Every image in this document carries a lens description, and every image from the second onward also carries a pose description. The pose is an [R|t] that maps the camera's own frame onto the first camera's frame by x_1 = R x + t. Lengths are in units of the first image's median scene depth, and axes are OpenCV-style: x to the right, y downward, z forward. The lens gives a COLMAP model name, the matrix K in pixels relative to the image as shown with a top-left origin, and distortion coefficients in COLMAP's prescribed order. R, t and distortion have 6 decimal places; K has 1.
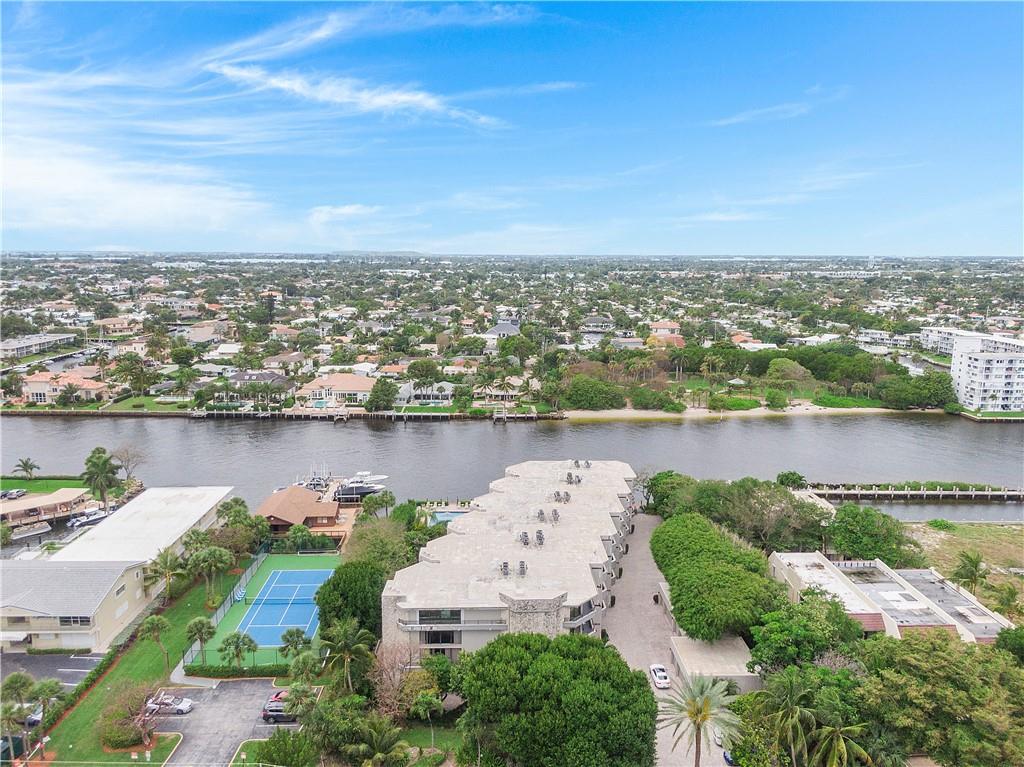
lens RADIAL K [[738.3, 0, 512.4], [0, 738.3, 381.5], [0, 0, 1]] dist [0.051397, -0.061103]
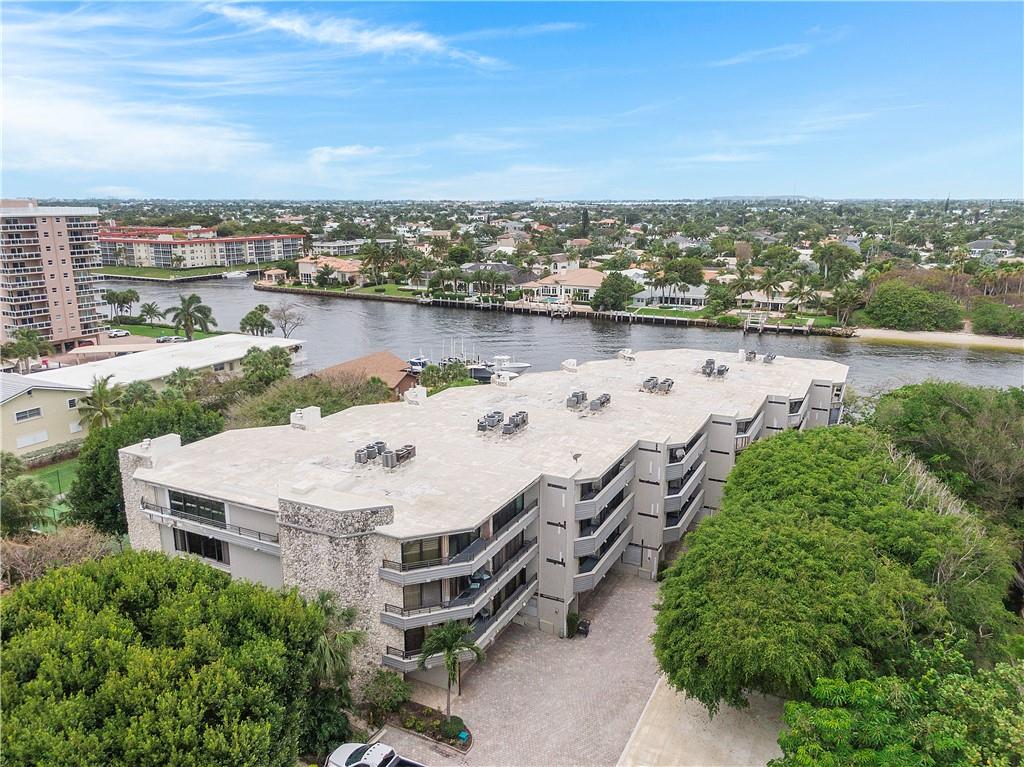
lens RADIAL K [[738.3, 0, 512.4], [0, 738.3, 381.5], [0, 0, 1]] dist [0.051397, -0.061103]
pose [[0.882075, 0.106406, -0.458936, 0.114906], [-0.074371, 0.993395, 0.087382, 0.054545], [0.465202, -0.042945, 0.884162, 0.213387]]
